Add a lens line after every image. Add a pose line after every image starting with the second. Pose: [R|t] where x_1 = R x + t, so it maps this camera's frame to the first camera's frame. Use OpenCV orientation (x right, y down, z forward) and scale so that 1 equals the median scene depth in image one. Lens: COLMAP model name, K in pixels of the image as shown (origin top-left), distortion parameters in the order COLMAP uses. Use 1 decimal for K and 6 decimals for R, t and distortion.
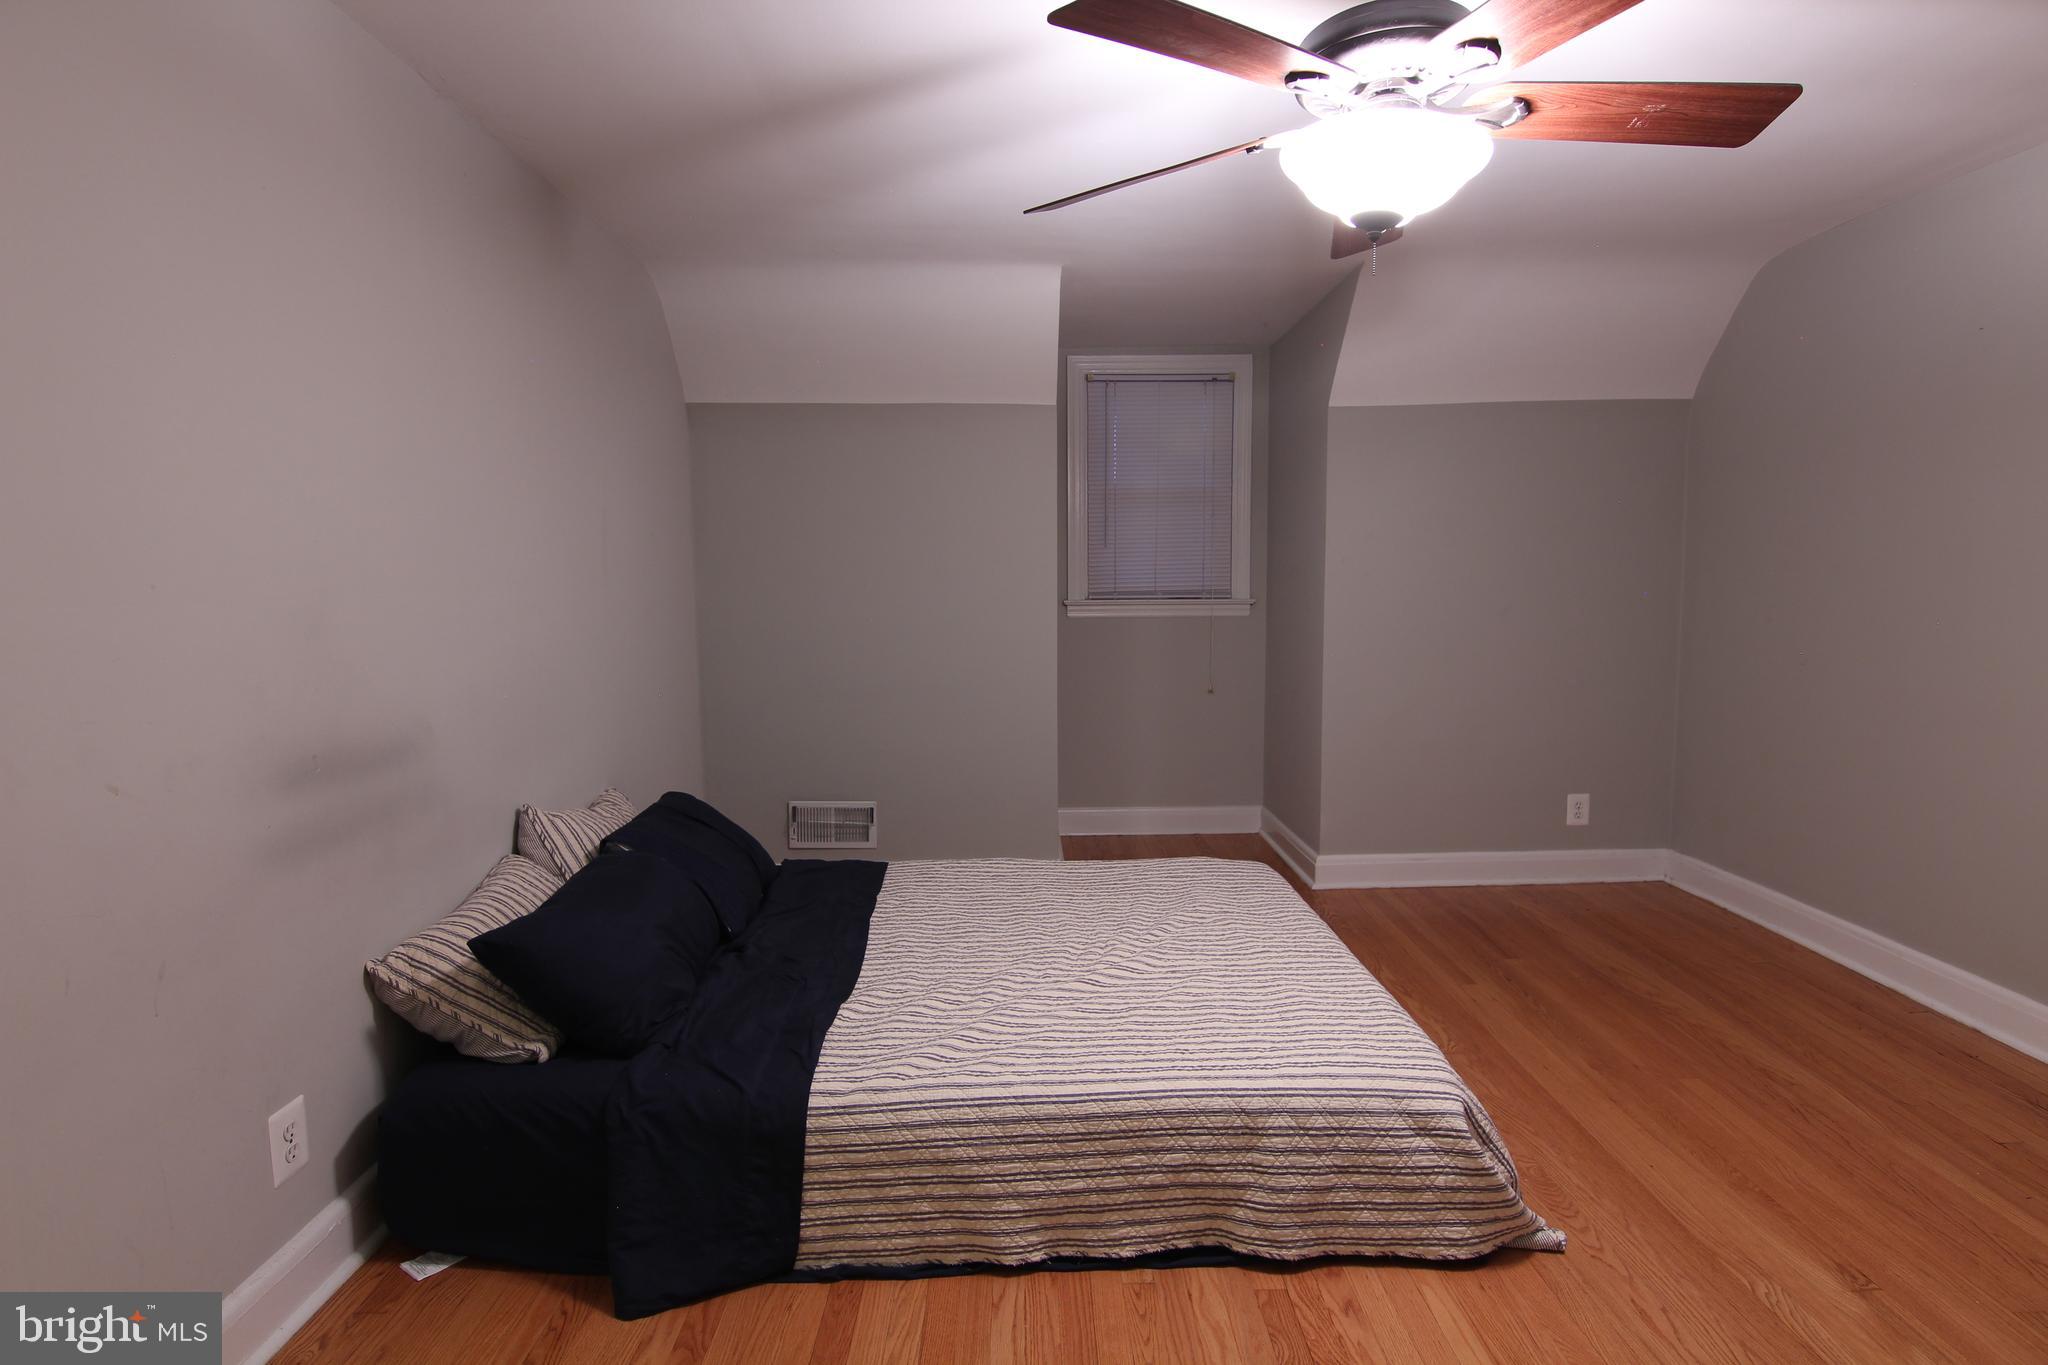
lens RADIAL K [[1040.2, 0, 1026.7], [0, 1040.2, 674.7], [0, 0, 1]] dist [-0.002768, -0.014436]
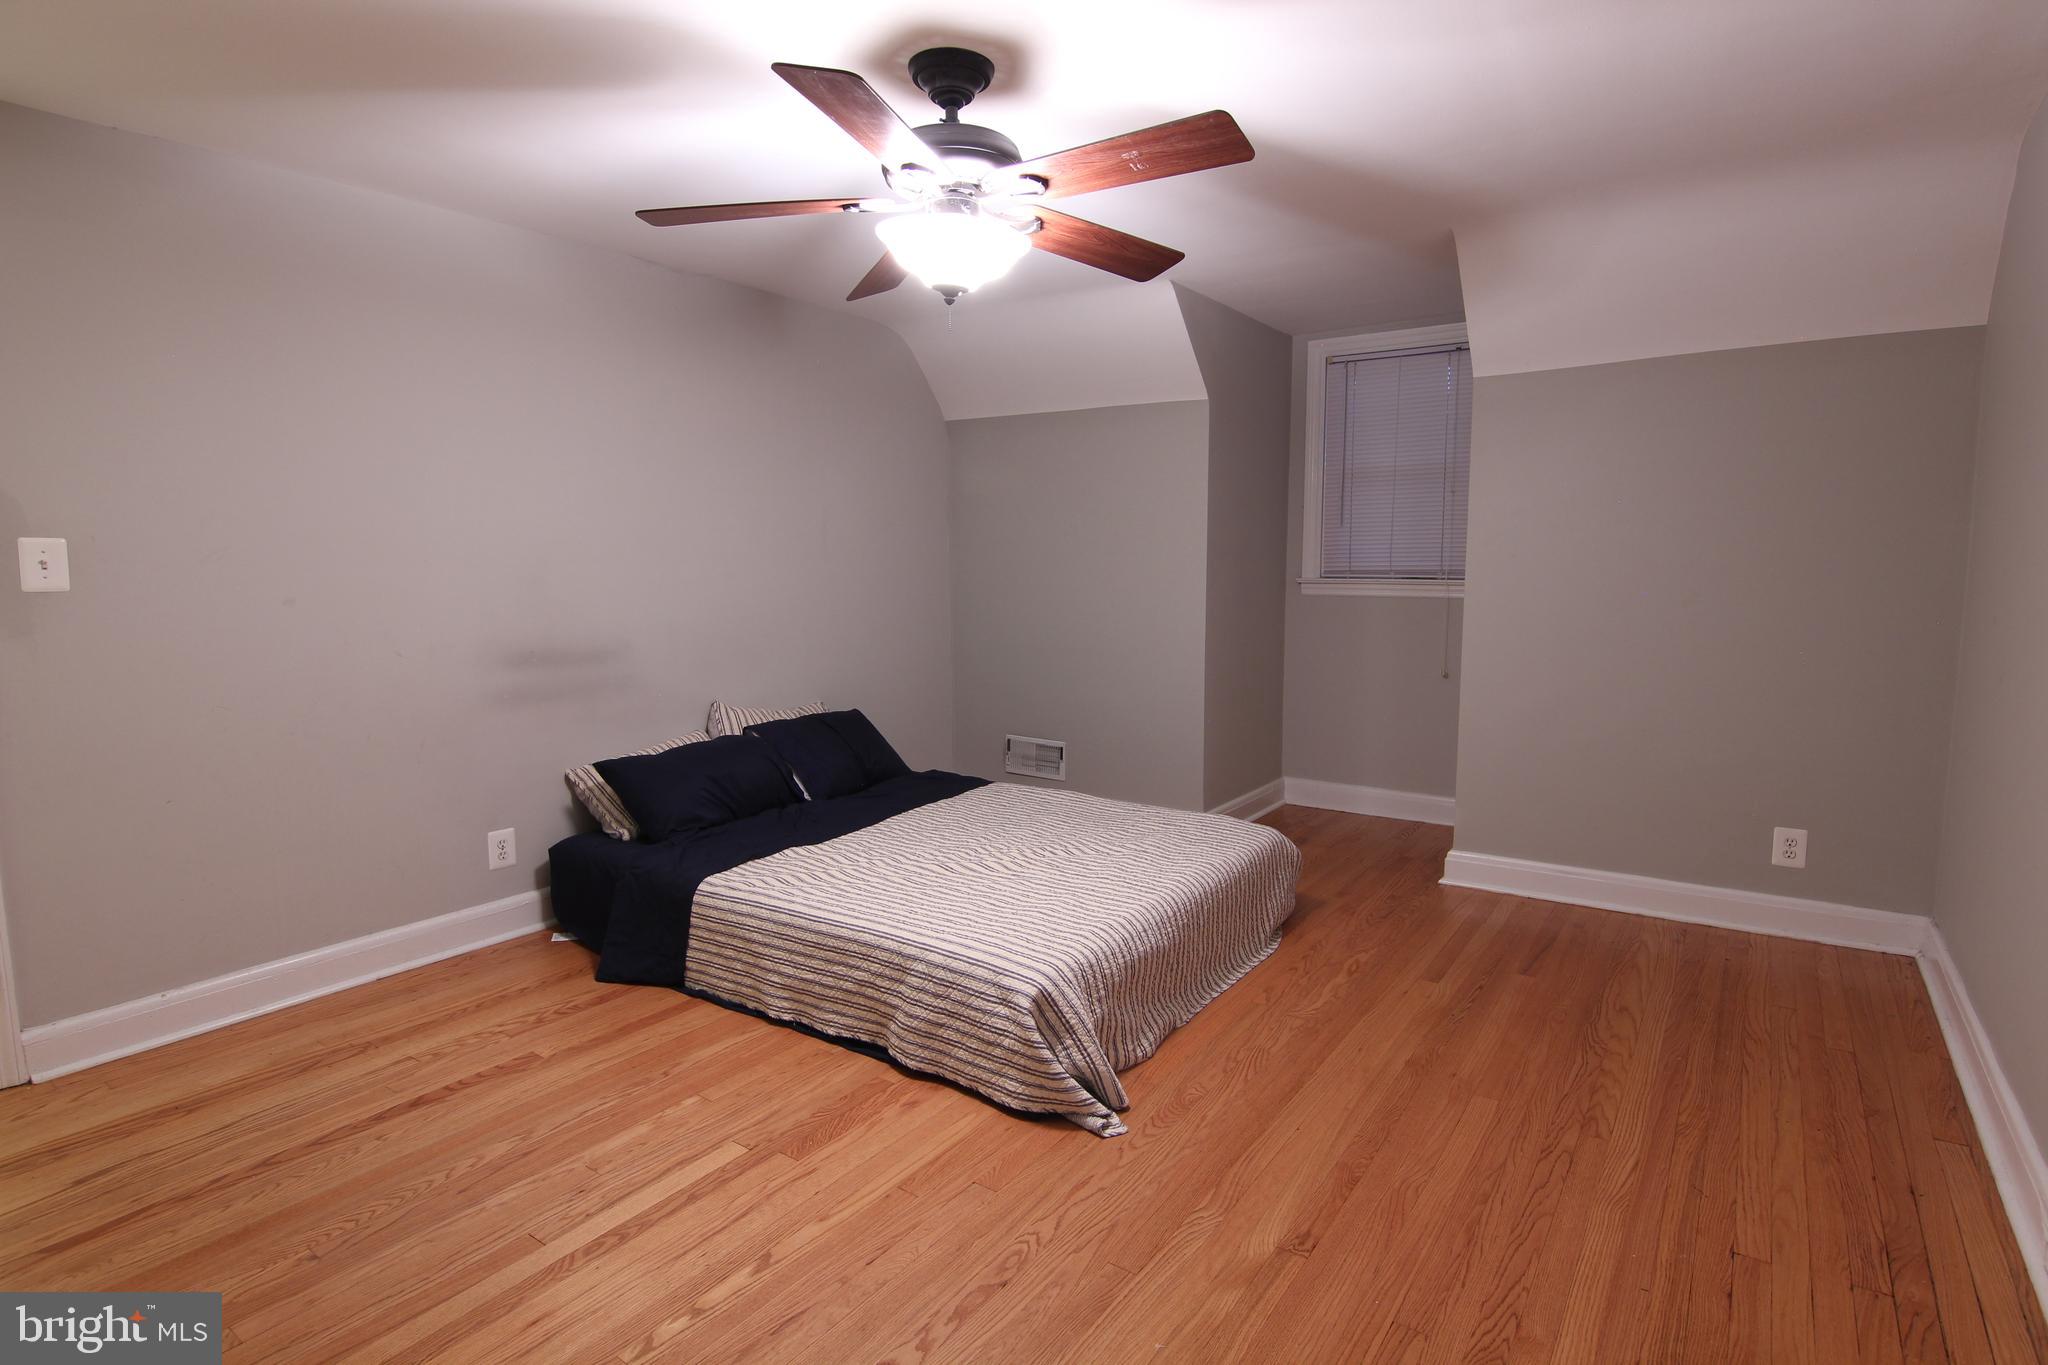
lens RADIAL K [[1040.2, 0, 1026.7], [0, 1040.2, 674.7], [0, 0, 1]] dist [-0.002768, -0.014436]
pose [[0.813525, 0.072500, -0.576993, 1.105307], [-0.057906, 0.997366, 0.043676, -0.012676], [0.578640, -0.002120, 0.815581, -0.013028]]
